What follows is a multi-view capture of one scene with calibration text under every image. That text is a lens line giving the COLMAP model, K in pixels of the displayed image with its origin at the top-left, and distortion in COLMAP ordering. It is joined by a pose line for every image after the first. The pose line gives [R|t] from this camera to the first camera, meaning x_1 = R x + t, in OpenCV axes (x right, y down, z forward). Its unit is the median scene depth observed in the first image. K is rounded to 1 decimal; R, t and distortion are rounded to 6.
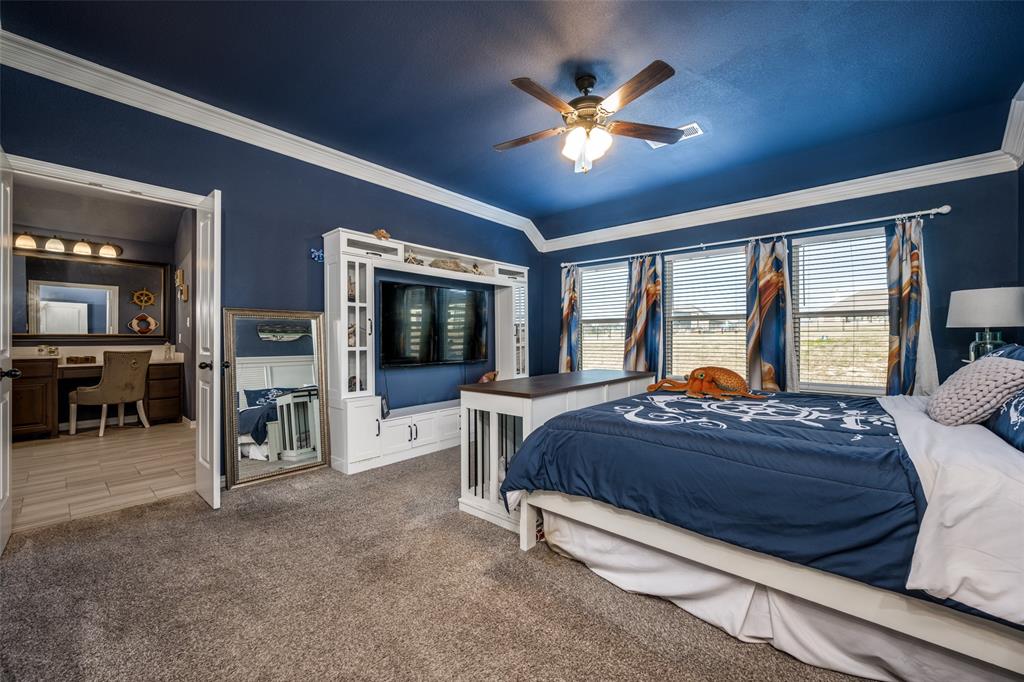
lens RADIAL K [[404.5, 0, 506.6], [0, 404.5, 342.7], [0, 0, 1]] dist [0.001876, 0.000110]
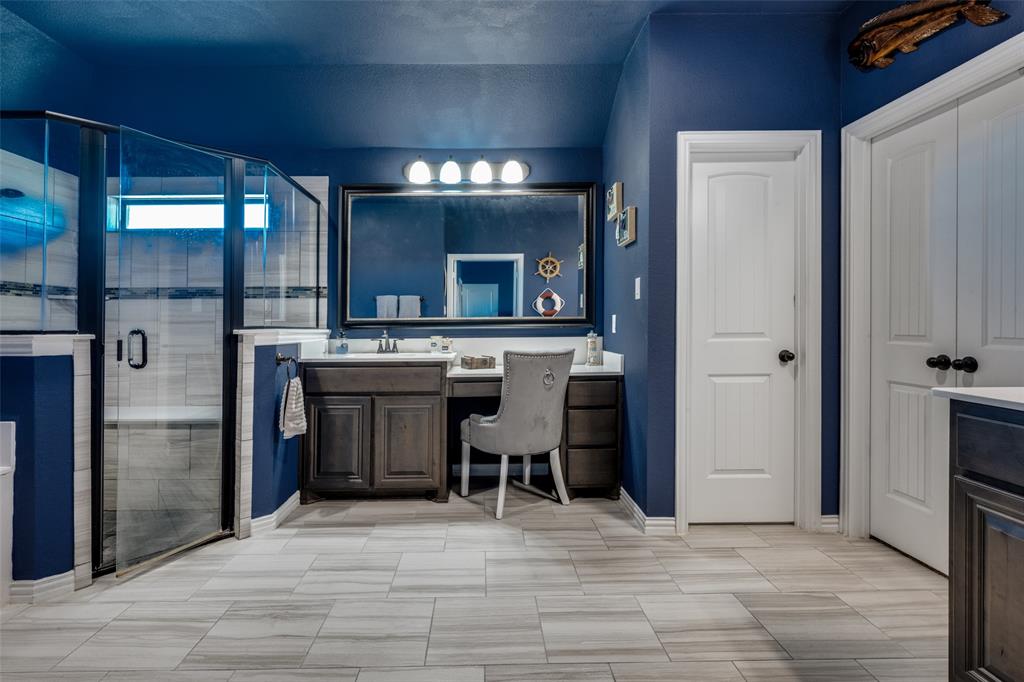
lens RADIAL K [[505.6, 0, 506.5], [0, 505.6, 336.1], [0, 0, 1]] dist [-0.001416, -0.000187]
pose [[0.701378, 0.018628, -0.712546, -0.504653], [-0.006723, 0.999787, 0.019519, -0.008816], [0.712758, -0.008900, 0.701354, 0.520285]]
